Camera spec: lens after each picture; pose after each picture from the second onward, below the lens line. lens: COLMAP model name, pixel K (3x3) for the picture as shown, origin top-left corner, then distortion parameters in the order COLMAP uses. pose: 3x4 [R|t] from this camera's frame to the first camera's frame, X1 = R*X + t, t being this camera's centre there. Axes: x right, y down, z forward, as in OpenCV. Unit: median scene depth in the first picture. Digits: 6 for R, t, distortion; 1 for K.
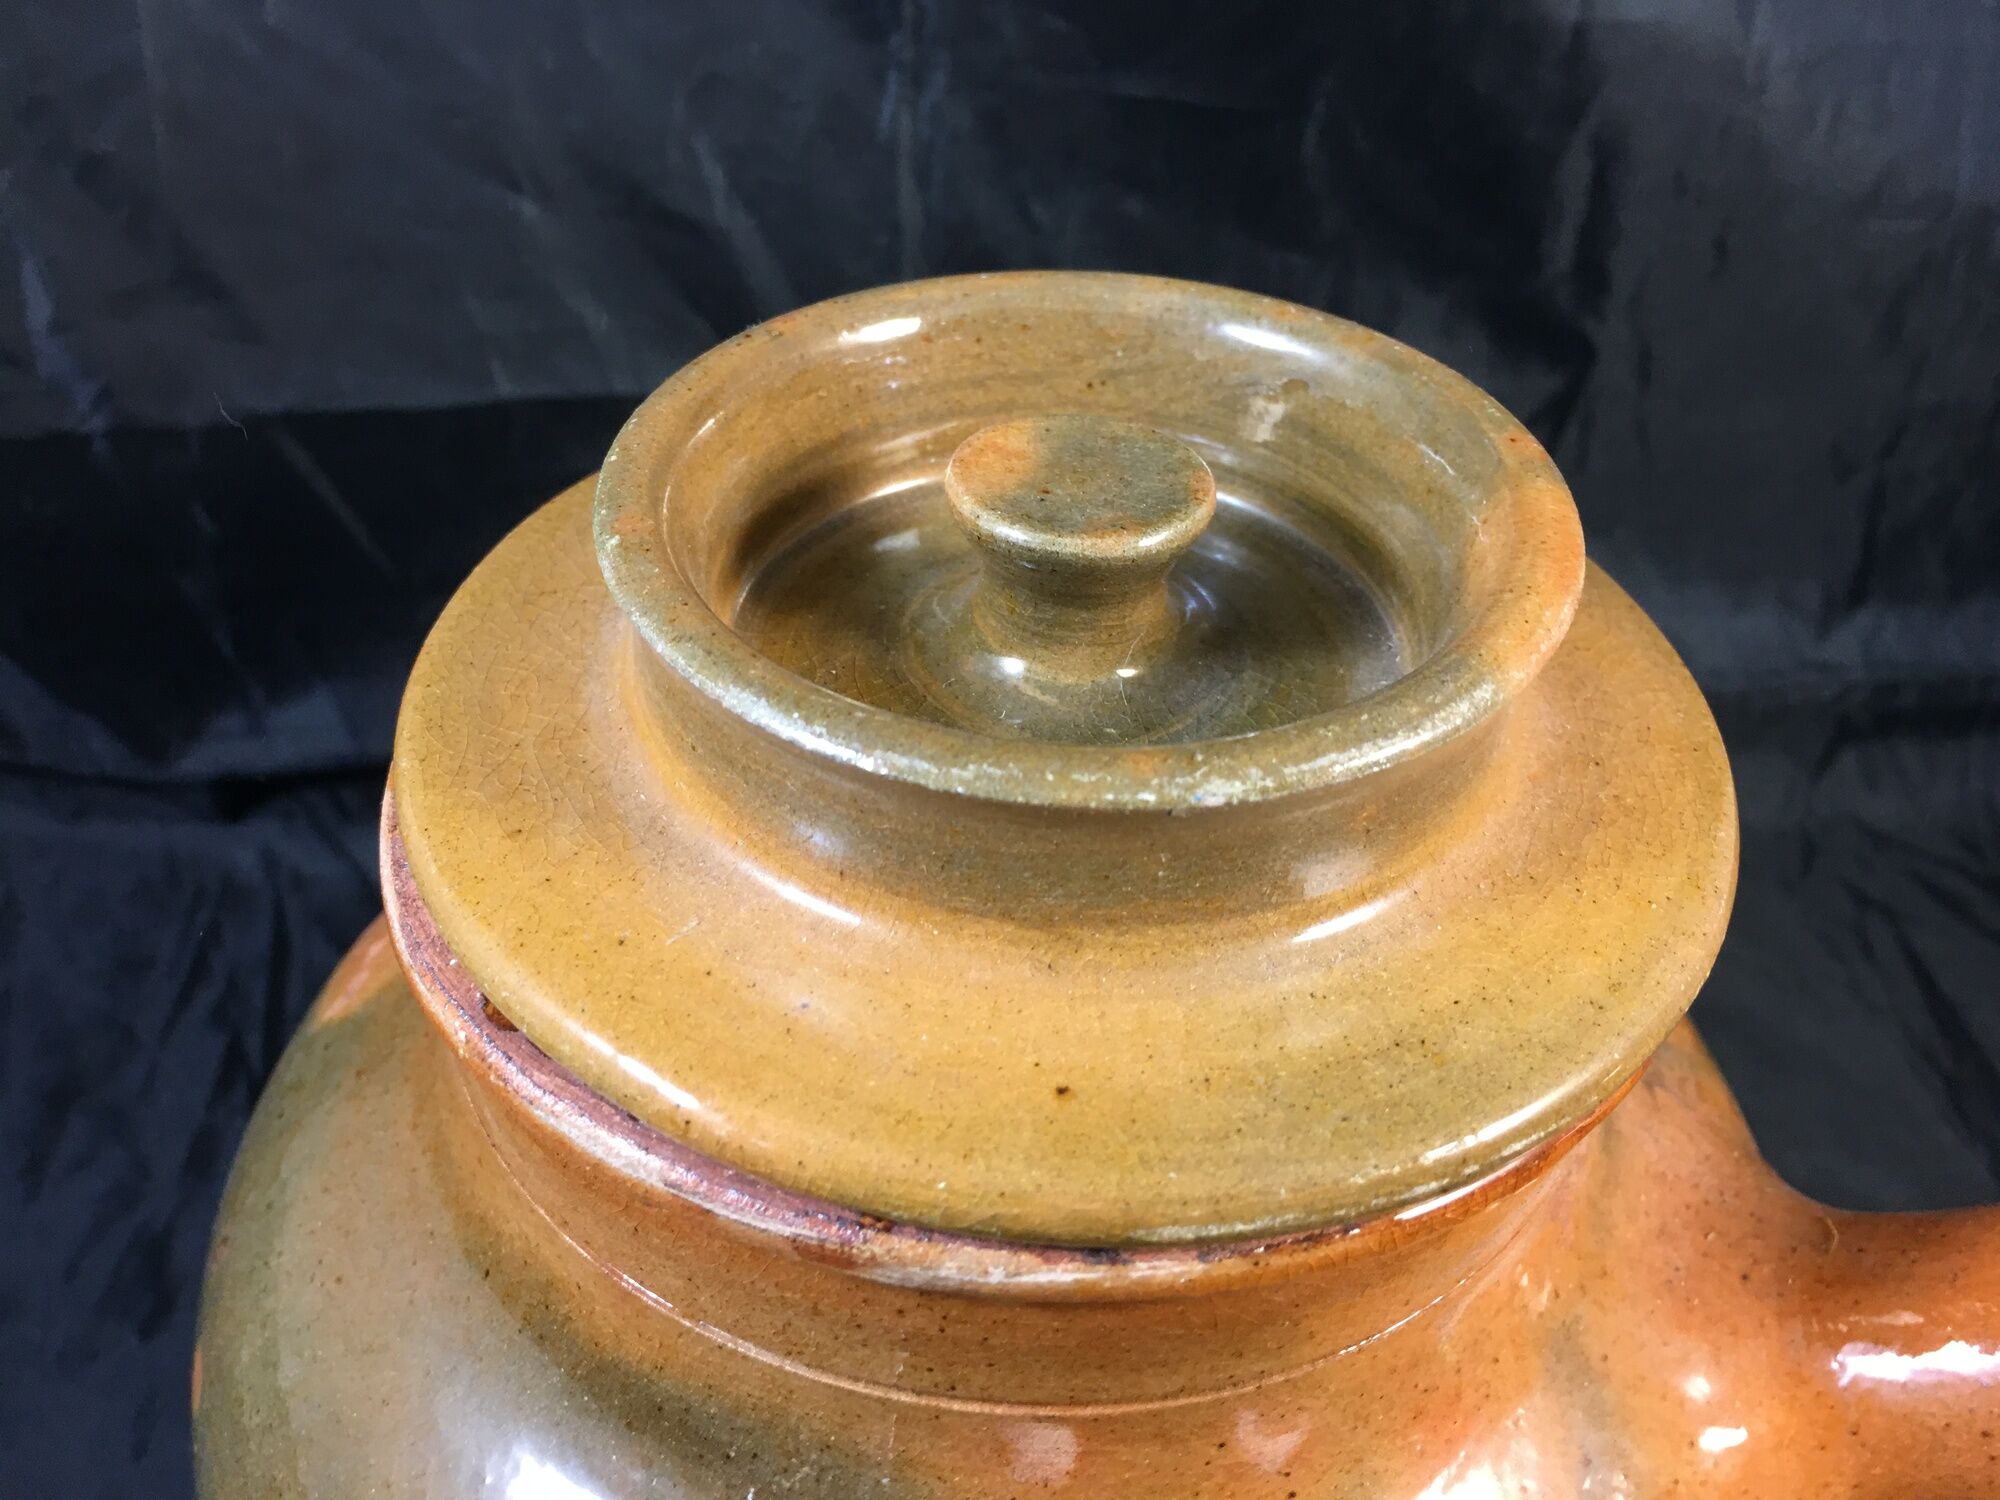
lens RADIAL K [[1724.9, 0, 978.9], [0, 1724.9, 730.5], [0, 0, 1]] dist [0.057812, -0.134581]
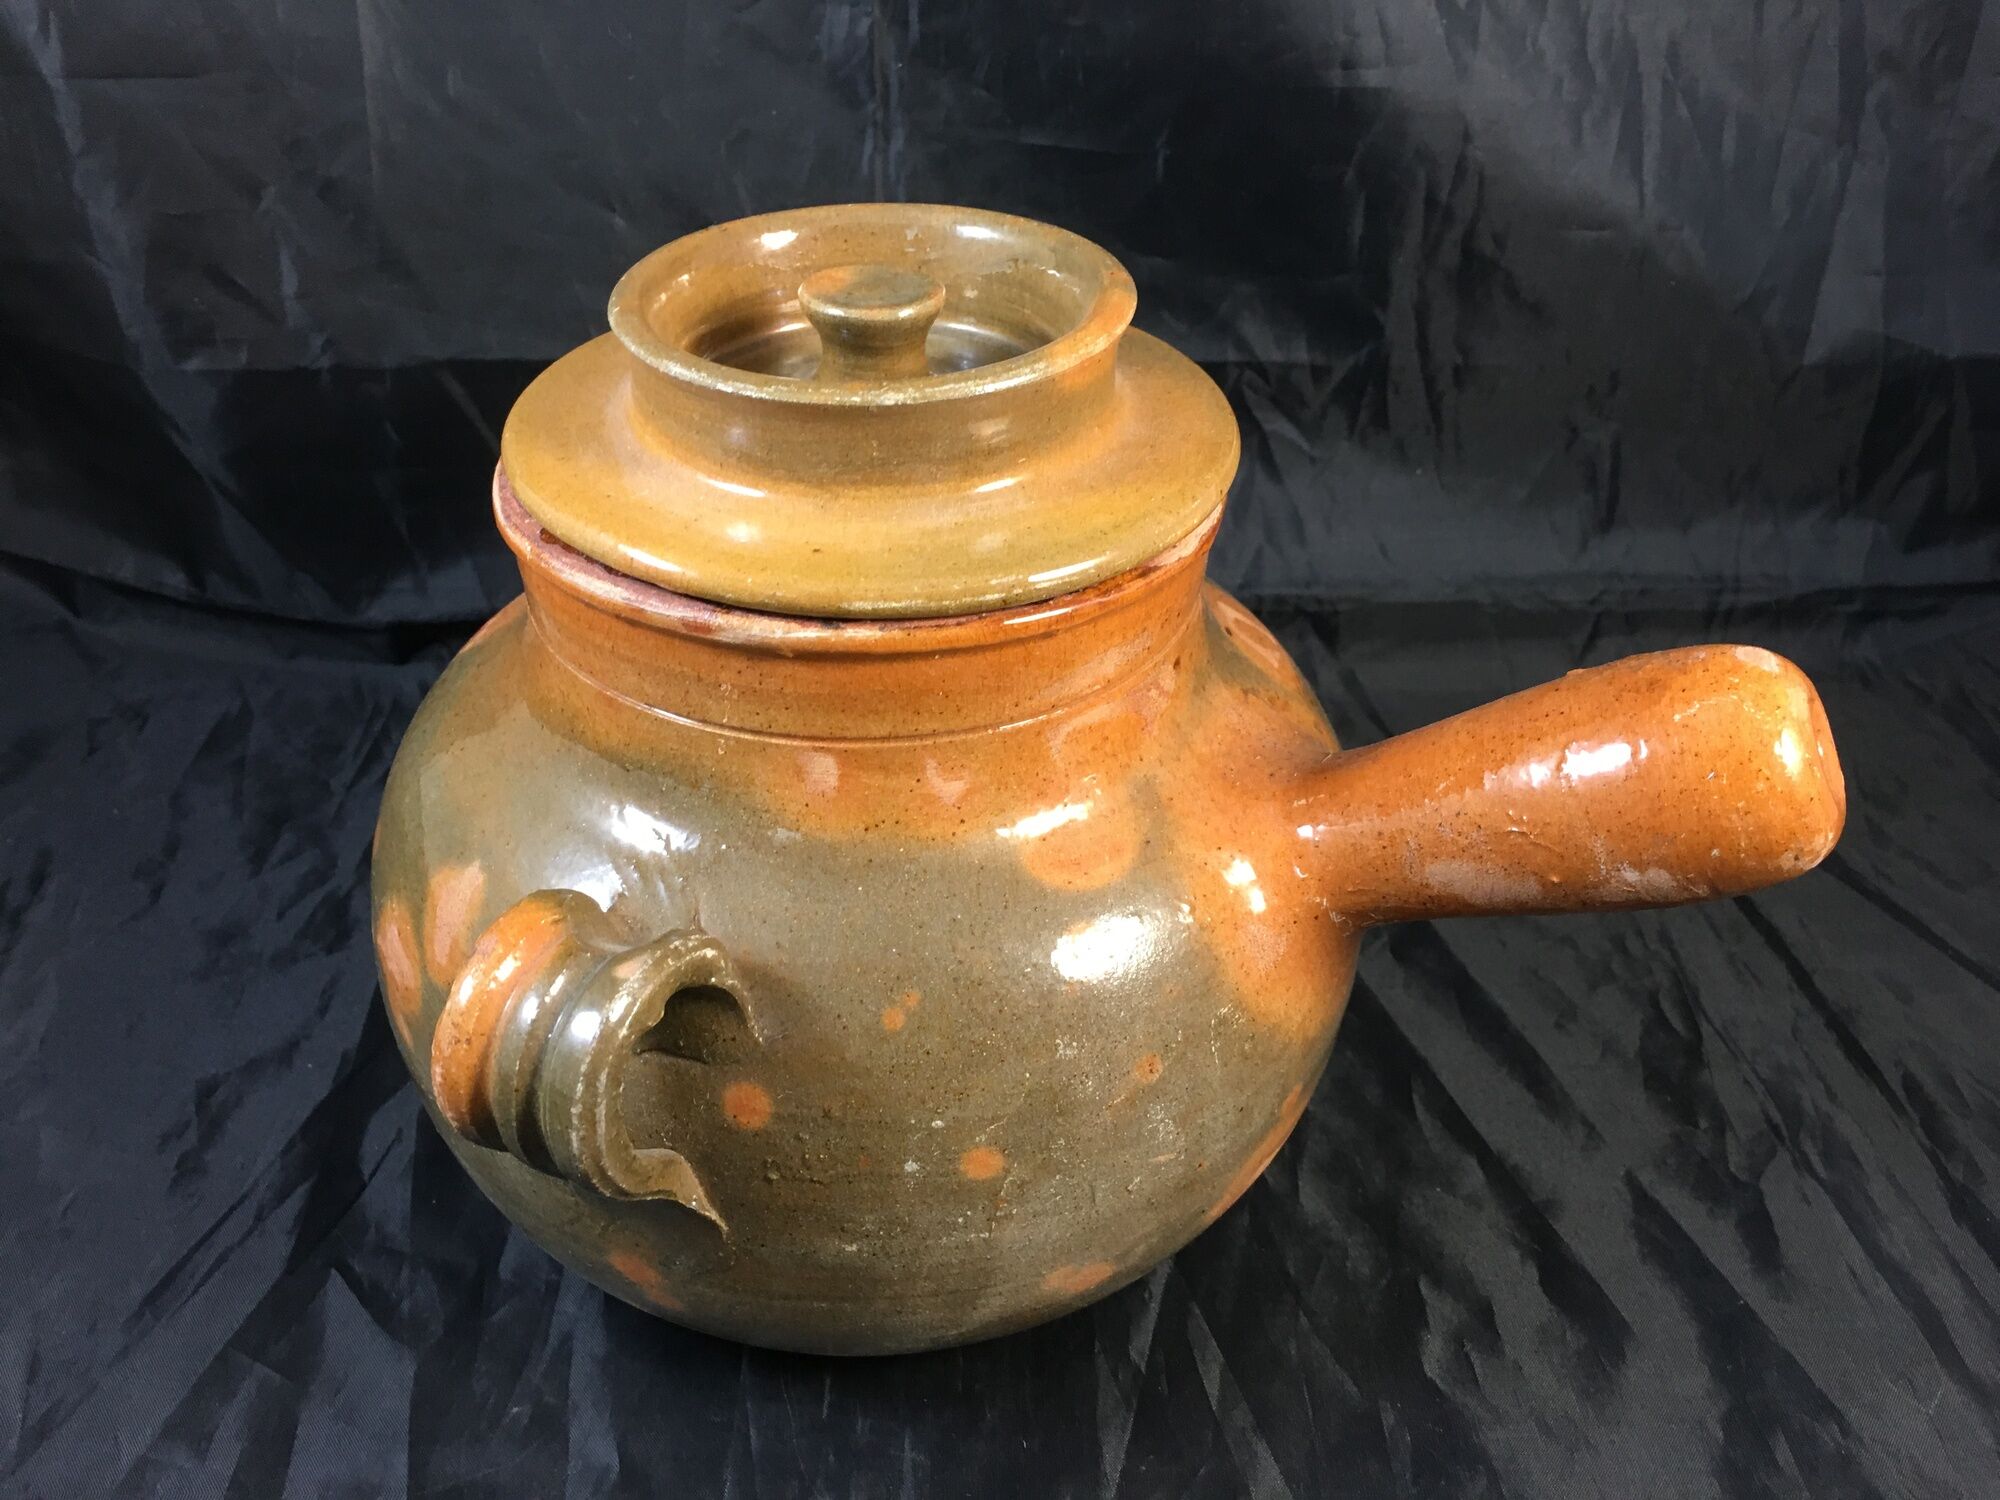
lens RADIAL K [[1681.6, 0, 1001.5], [0, 1681.6, 738.7], [0, 0, 1]] dist [0.055003, -0.118751]
pose [[0.998165, 0.017037, -0.058102, 0.332554], [-0.020816, 0.997664, -0.065059, 0.479646], [0.056858, 0.066149, 0.996189, -0.812307]]
